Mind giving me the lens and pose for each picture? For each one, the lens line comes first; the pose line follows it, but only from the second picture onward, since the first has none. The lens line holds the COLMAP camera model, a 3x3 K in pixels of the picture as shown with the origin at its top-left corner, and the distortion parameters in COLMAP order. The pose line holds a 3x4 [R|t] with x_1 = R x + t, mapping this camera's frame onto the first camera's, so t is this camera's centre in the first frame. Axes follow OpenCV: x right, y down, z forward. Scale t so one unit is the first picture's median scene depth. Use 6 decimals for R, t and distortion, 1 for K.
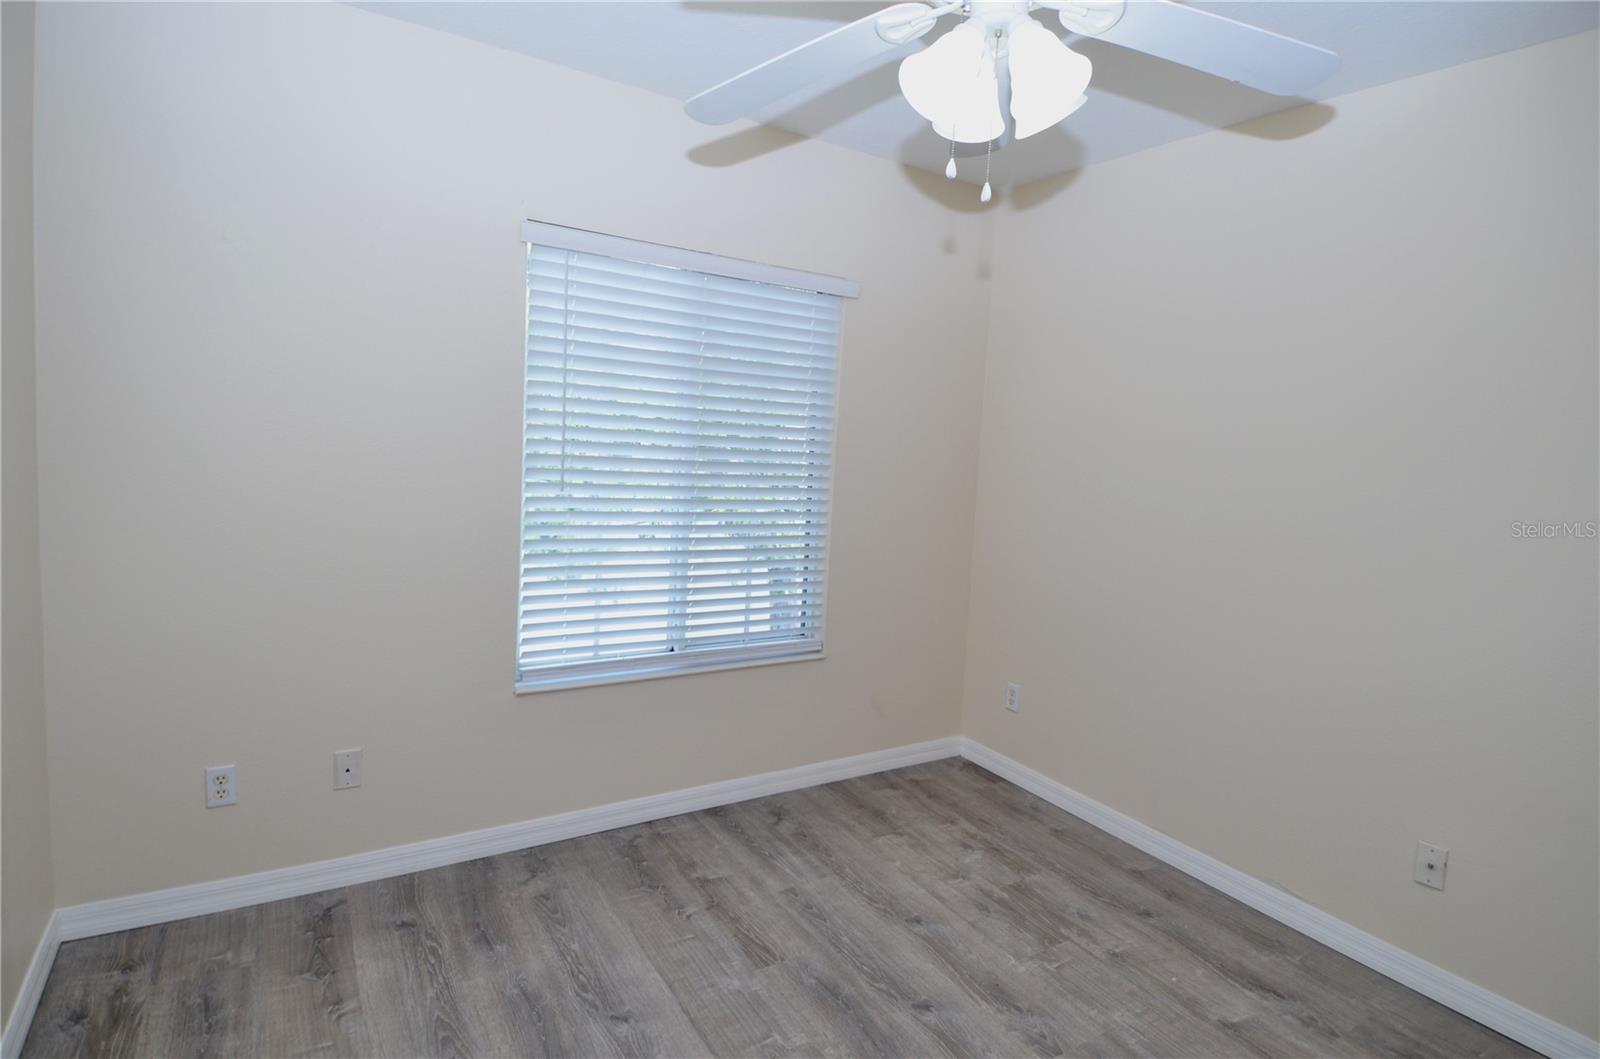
lens RADIAL K [[838.8, 0, 802.6], [0, 838.8, 520.2], [0, 0, 1]] dist [0.050012, -0.055985]
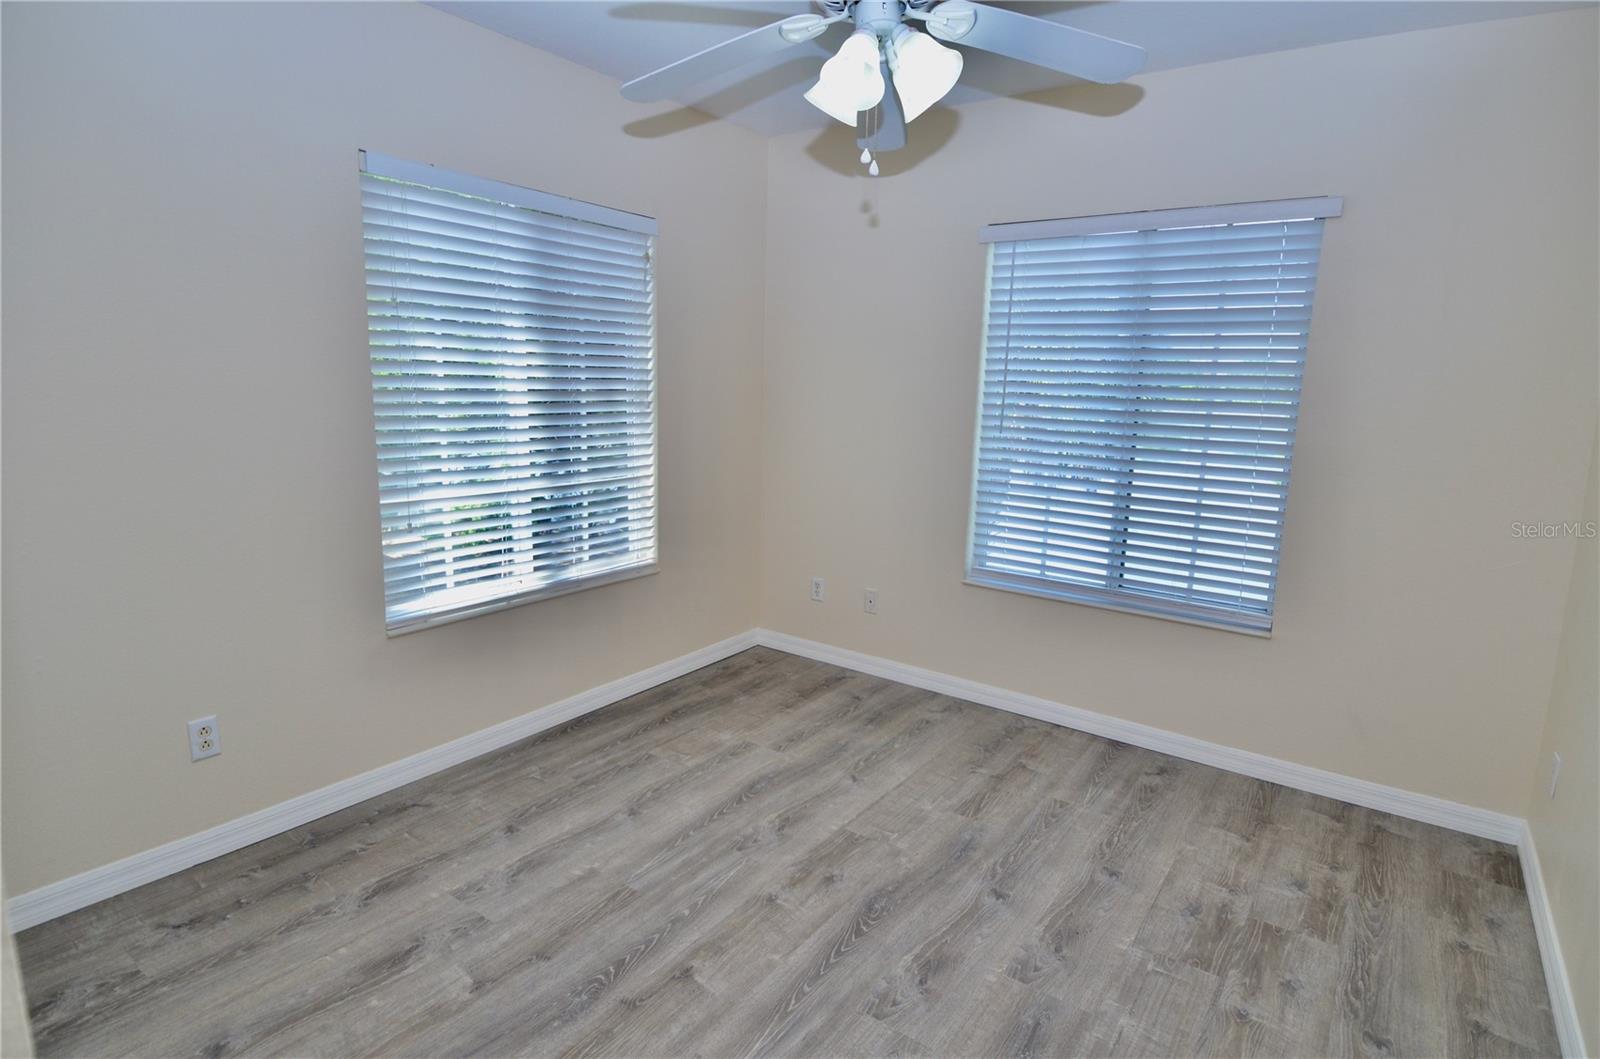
lens RADIAL K [[838.8, 0, 802.6], [0, 838.8, 520.2], [0, 0, 1]] dist [0.050012, -0.055985]
pose [[0.379122, 0.125716, -0.916767, 0.796418], [-0.095507, 0.990753, 0.096365, 0.001421], [0.920405, 0.051024, 0.387623, 0.239764]]
